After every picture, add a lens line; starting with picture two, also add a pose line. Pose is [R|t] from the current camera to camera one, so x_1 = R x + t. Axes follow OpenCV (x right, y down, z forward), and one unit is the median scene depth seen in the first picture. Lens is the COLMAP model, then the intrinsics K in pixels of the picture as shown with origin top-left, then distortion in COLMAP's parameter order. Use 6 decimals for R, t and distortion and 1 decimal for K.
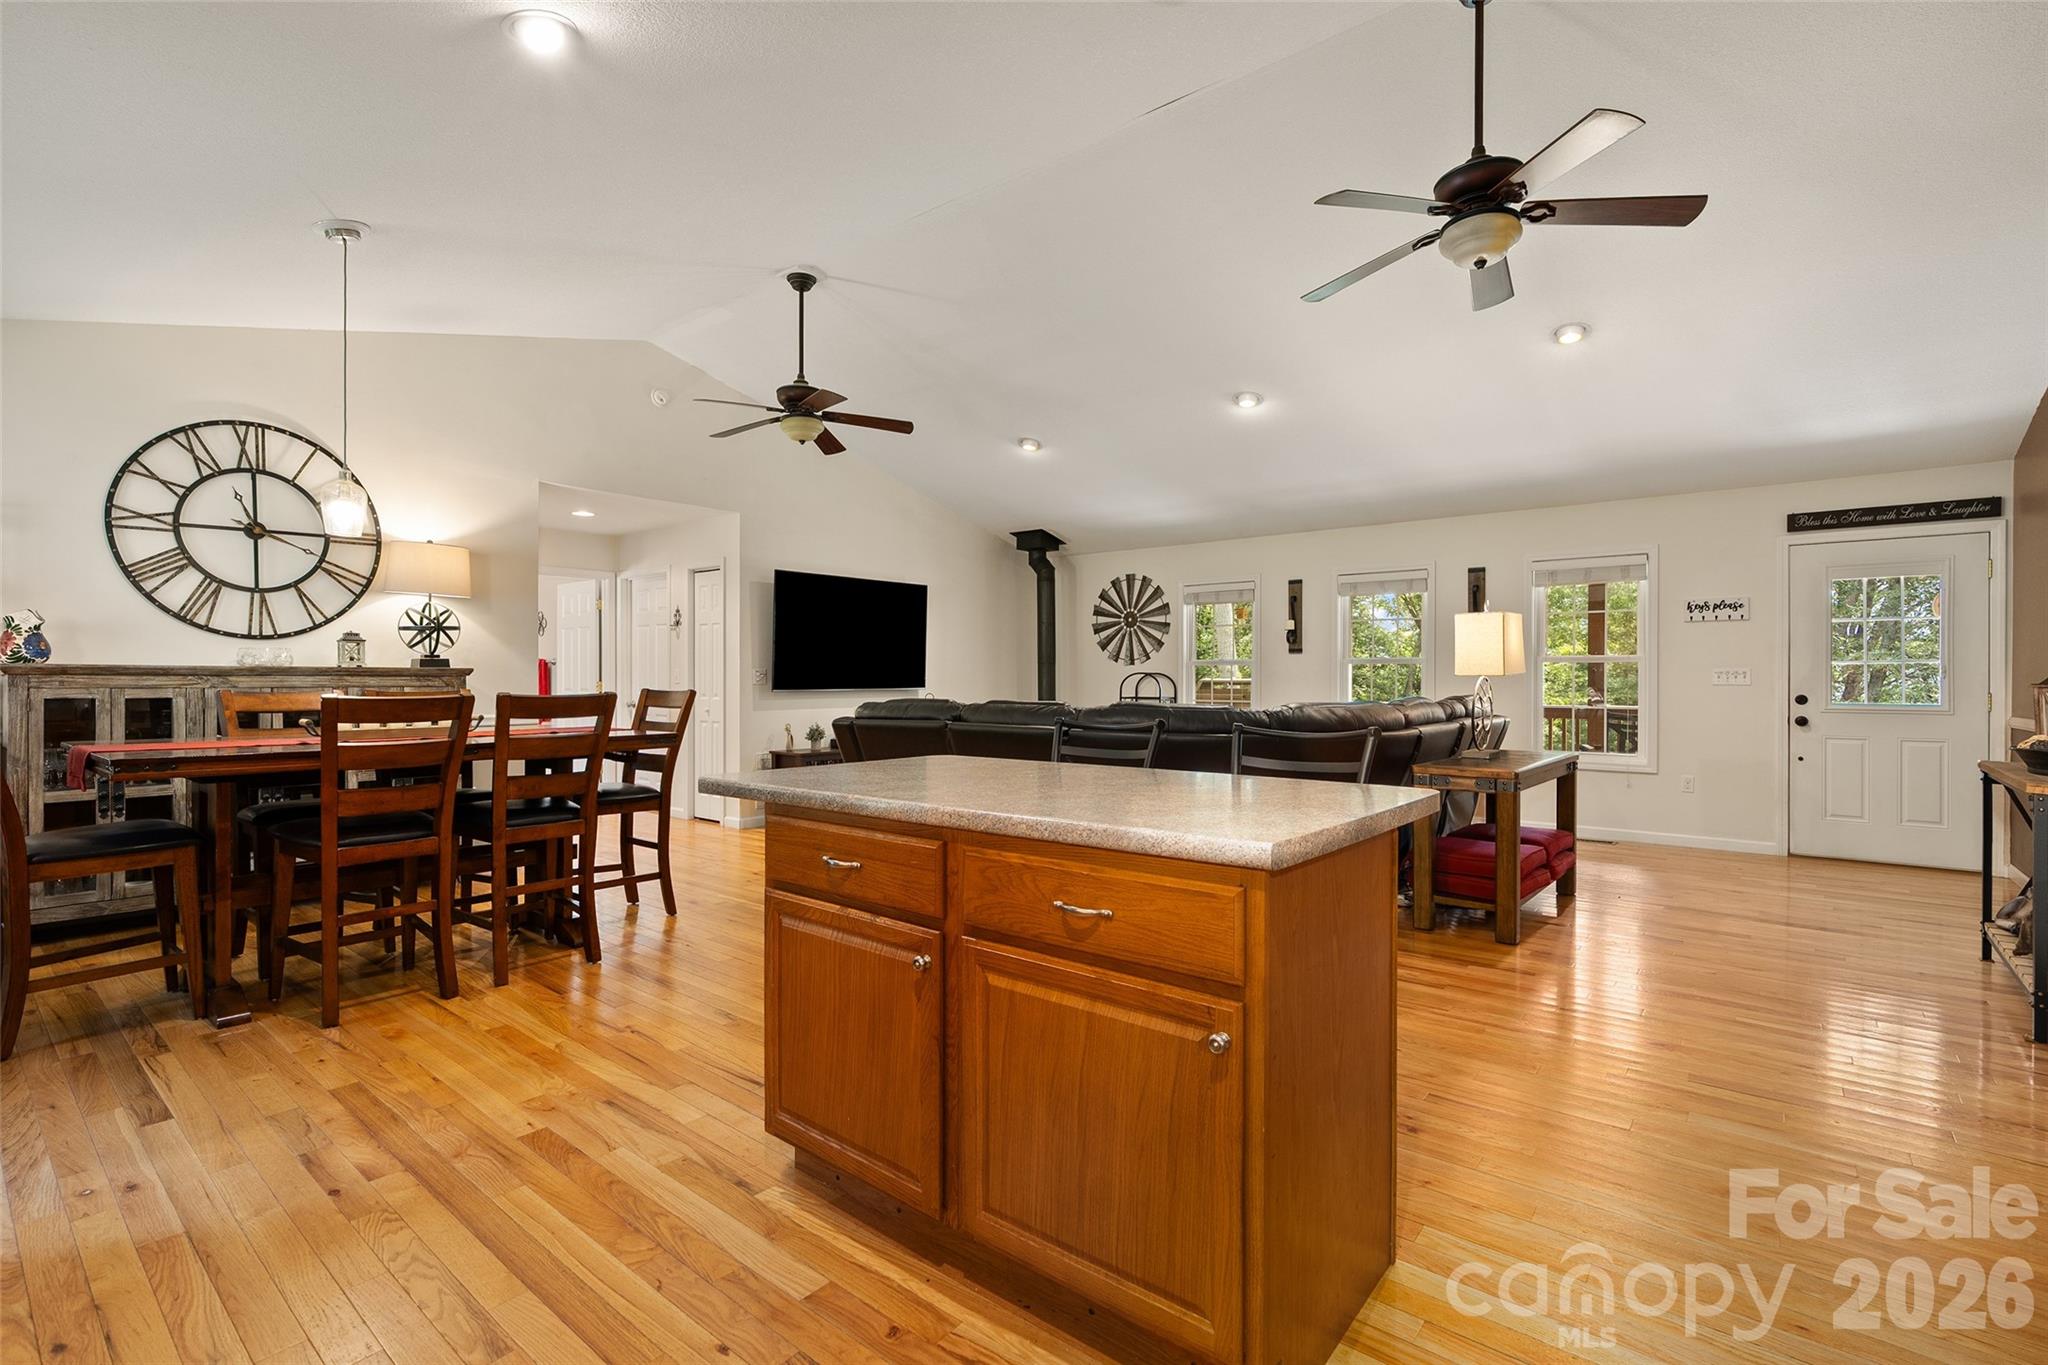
lens RADIAL K [[921.5, 0, 1014.1], [0, 921.5, 678.9], [0, 0, 1]] dist [-0.012449, 0.004277]
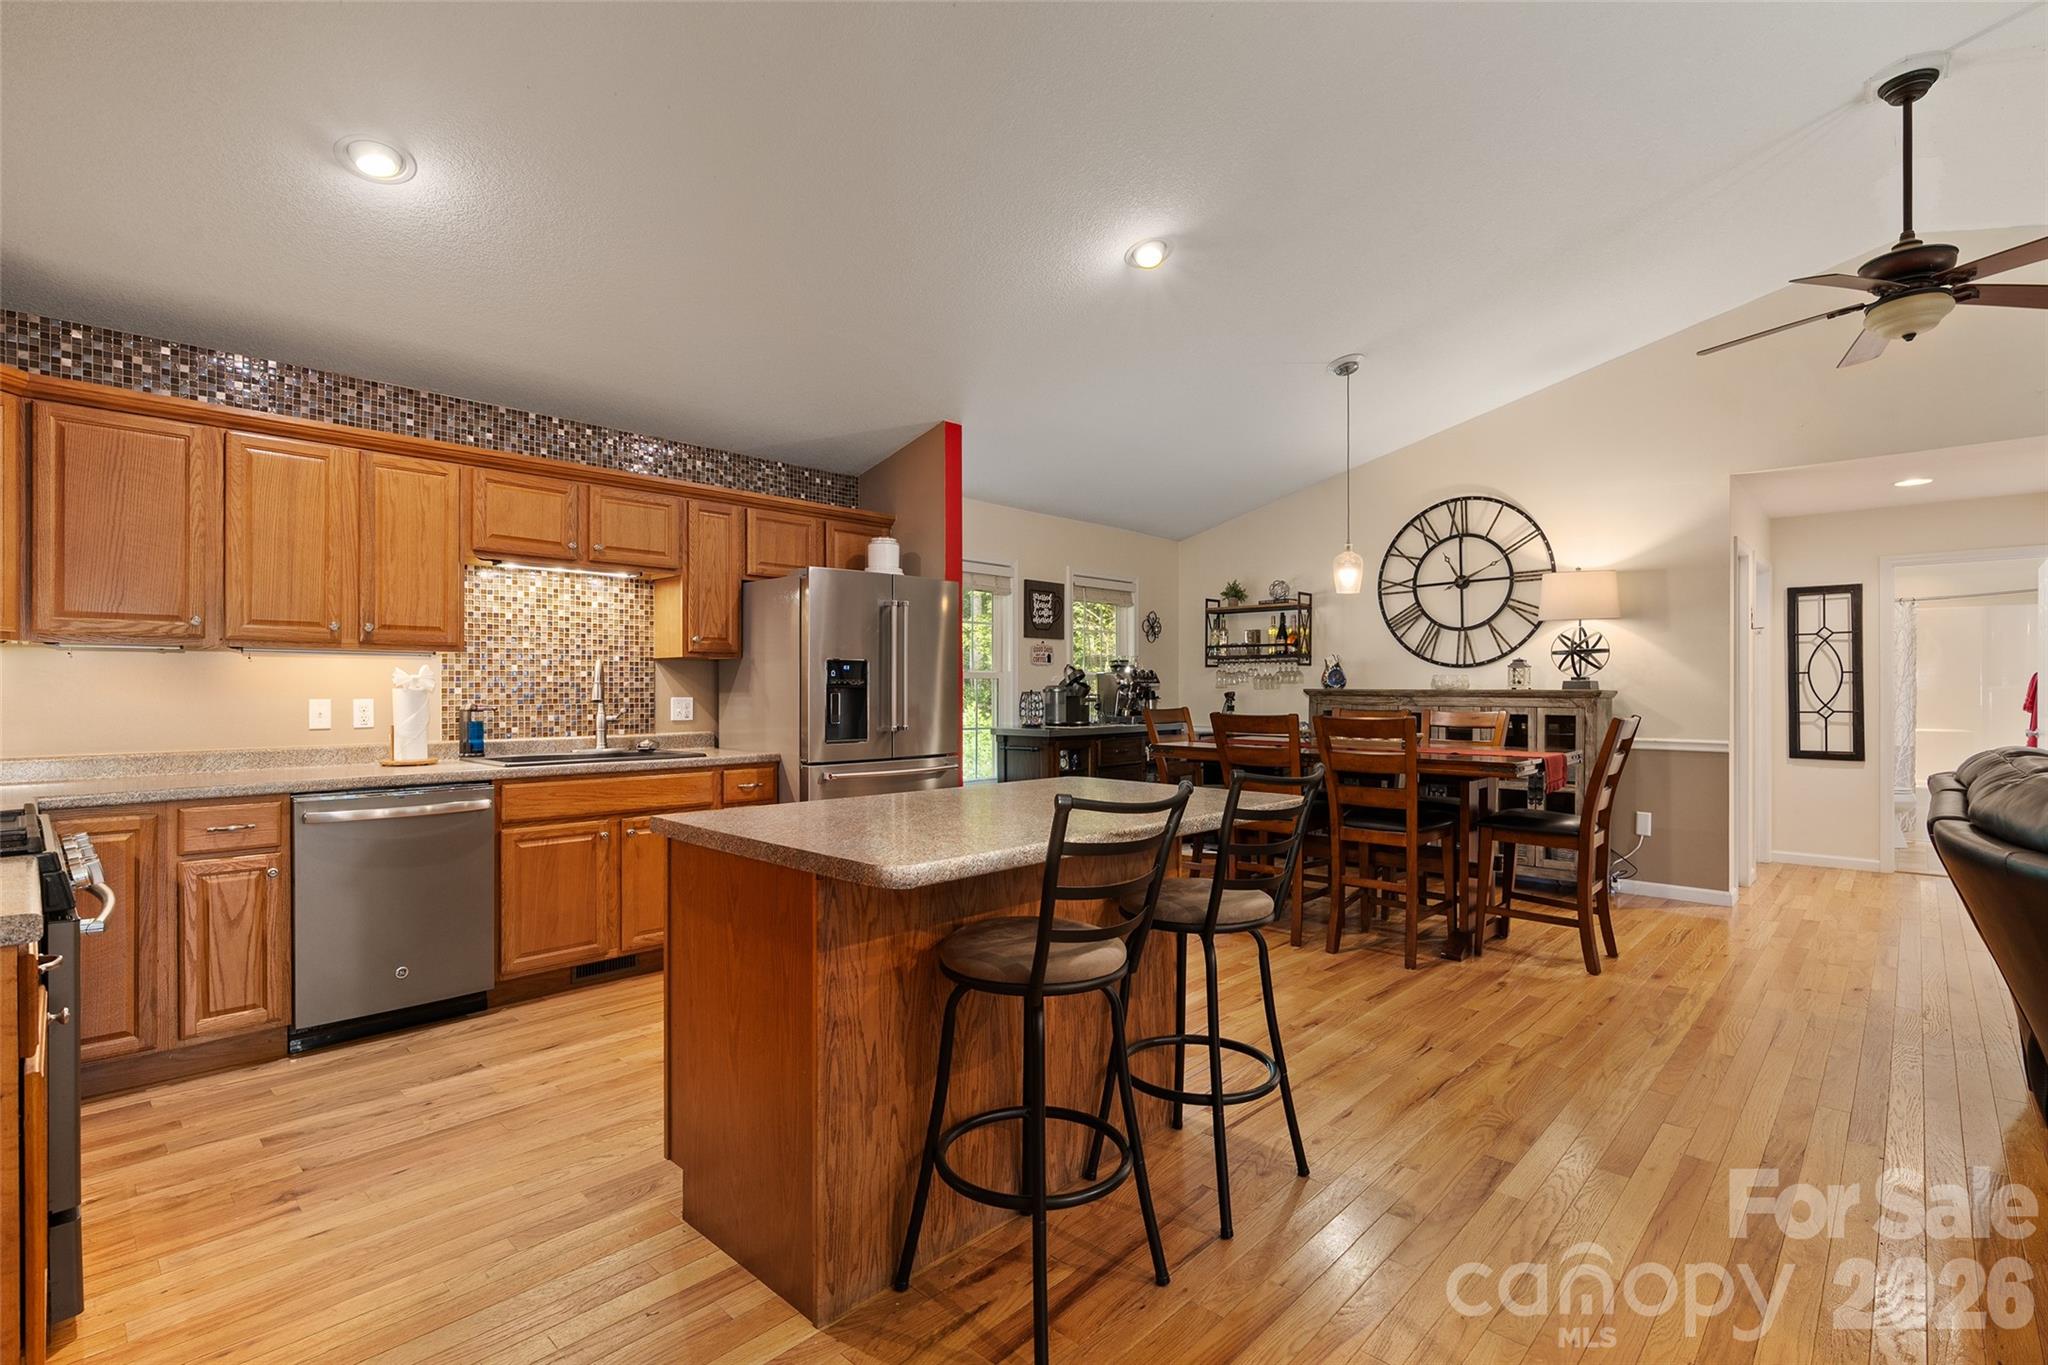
lens RADIAL K [[945.4, 0, 1019.2], [0, 945.4, 691.0], [0, 0, 1]] dist [-0.007859, 0.002773]
pose [[-0.060814, 0.000257, -0.998149, 0.484329], [-0.003404, 0.999994, 0.000465, -0.009249], [0.998143, 0.003426, -0.060813, 0.440040]]
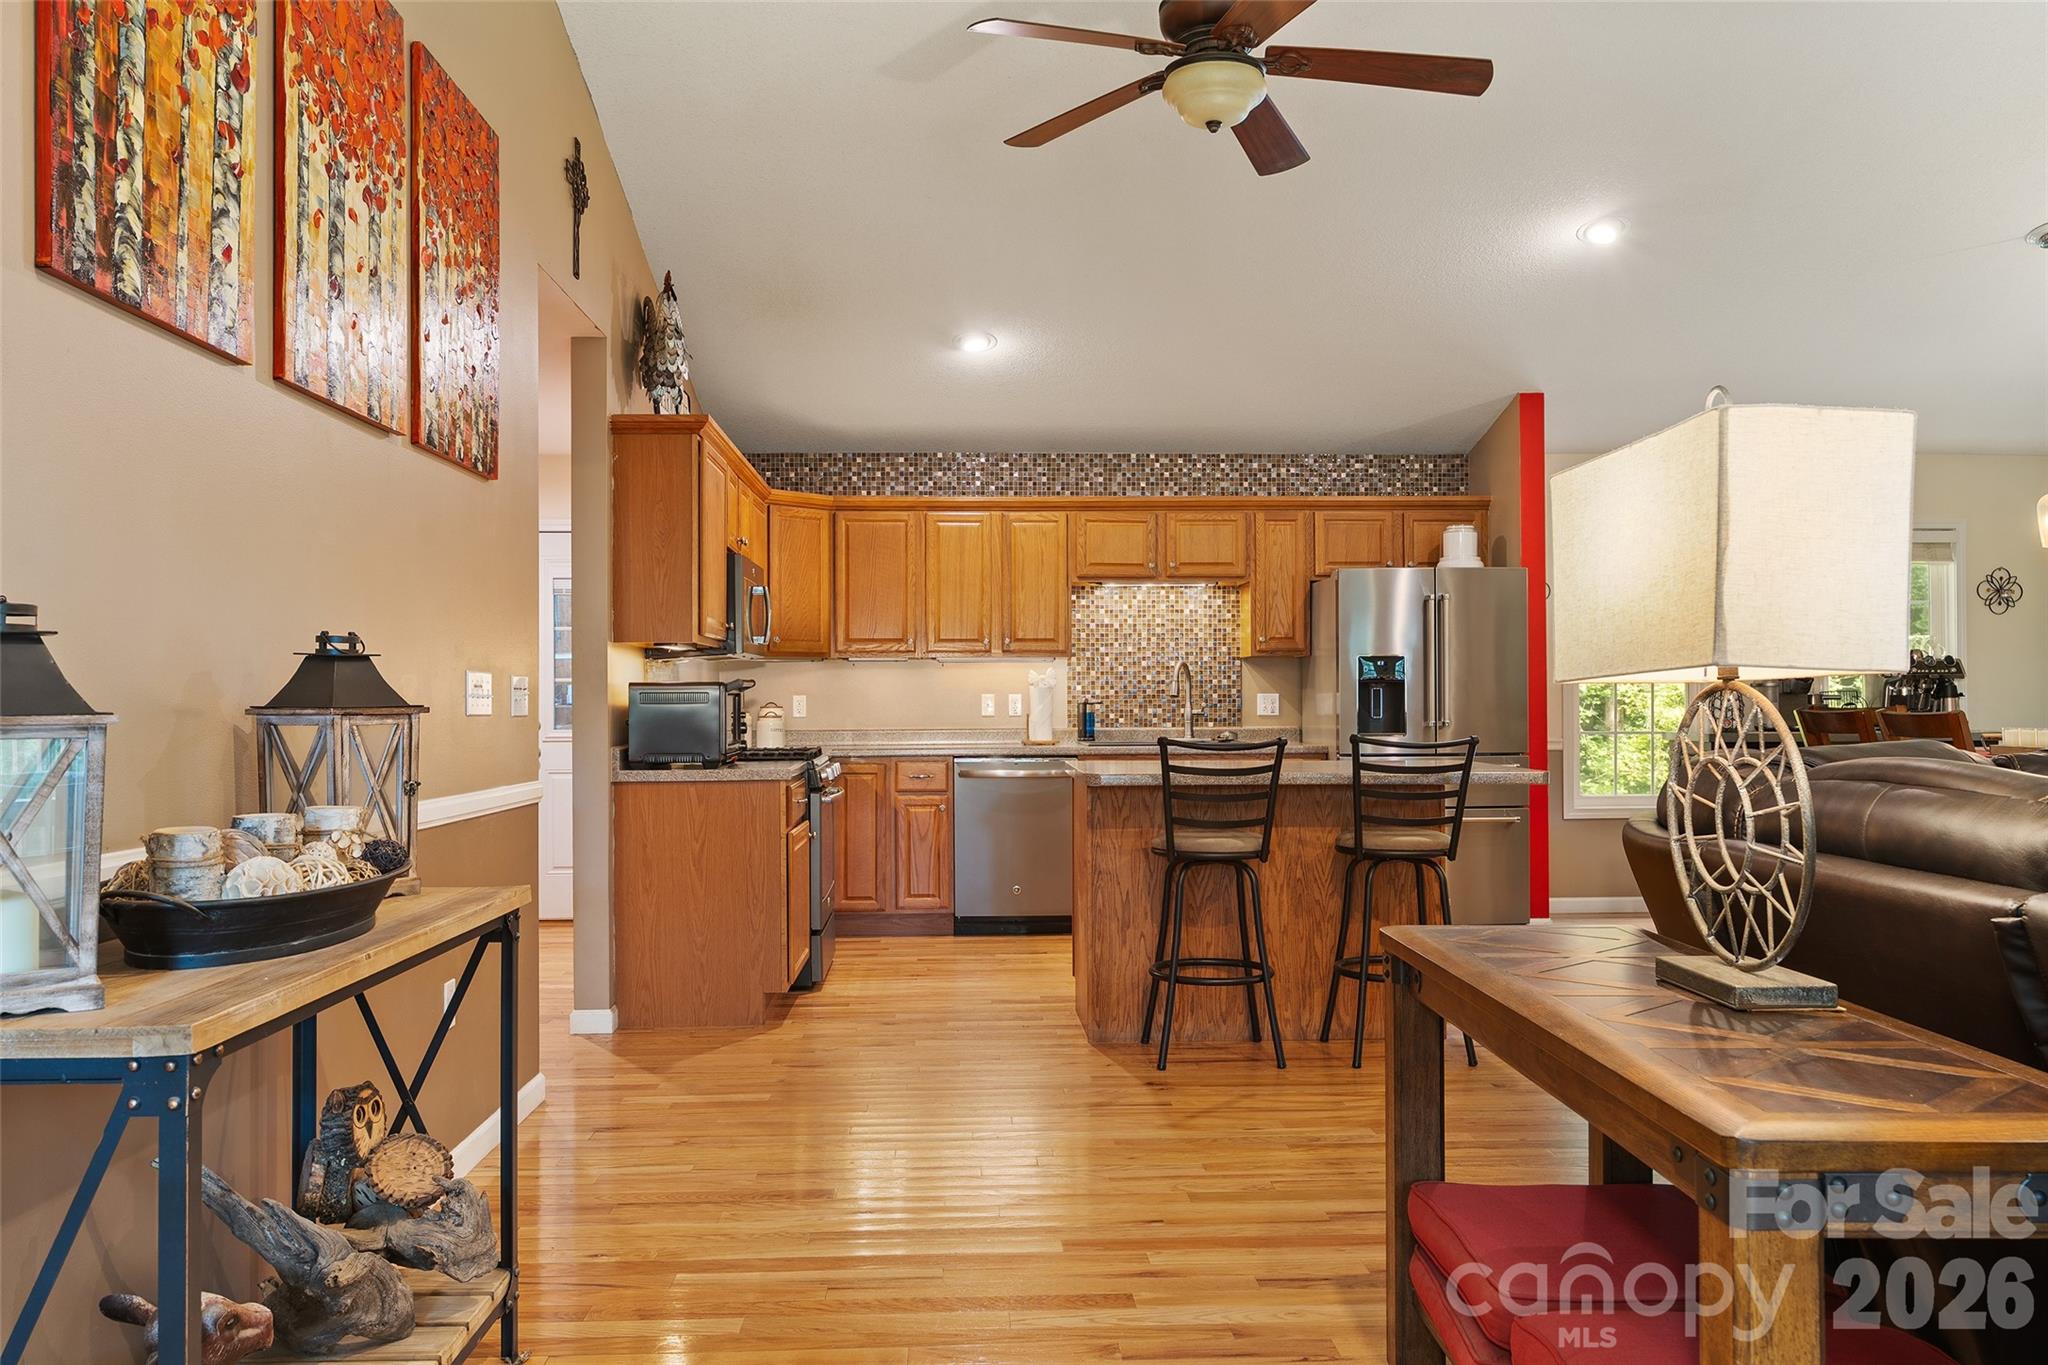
lens RADIAL K [[1592.3, 0, 1044.6], [0, 1592.3, 688.7], [0, 0, 1]] dist [0.054944, -0.002706]
pose [[-0.726681, -0.002583, -0.686970, 0.884180], [0.000664, 0.999990, -0.004462, 0.000584], [0.686975, -0.003698, -0.726672, 1.092895]]
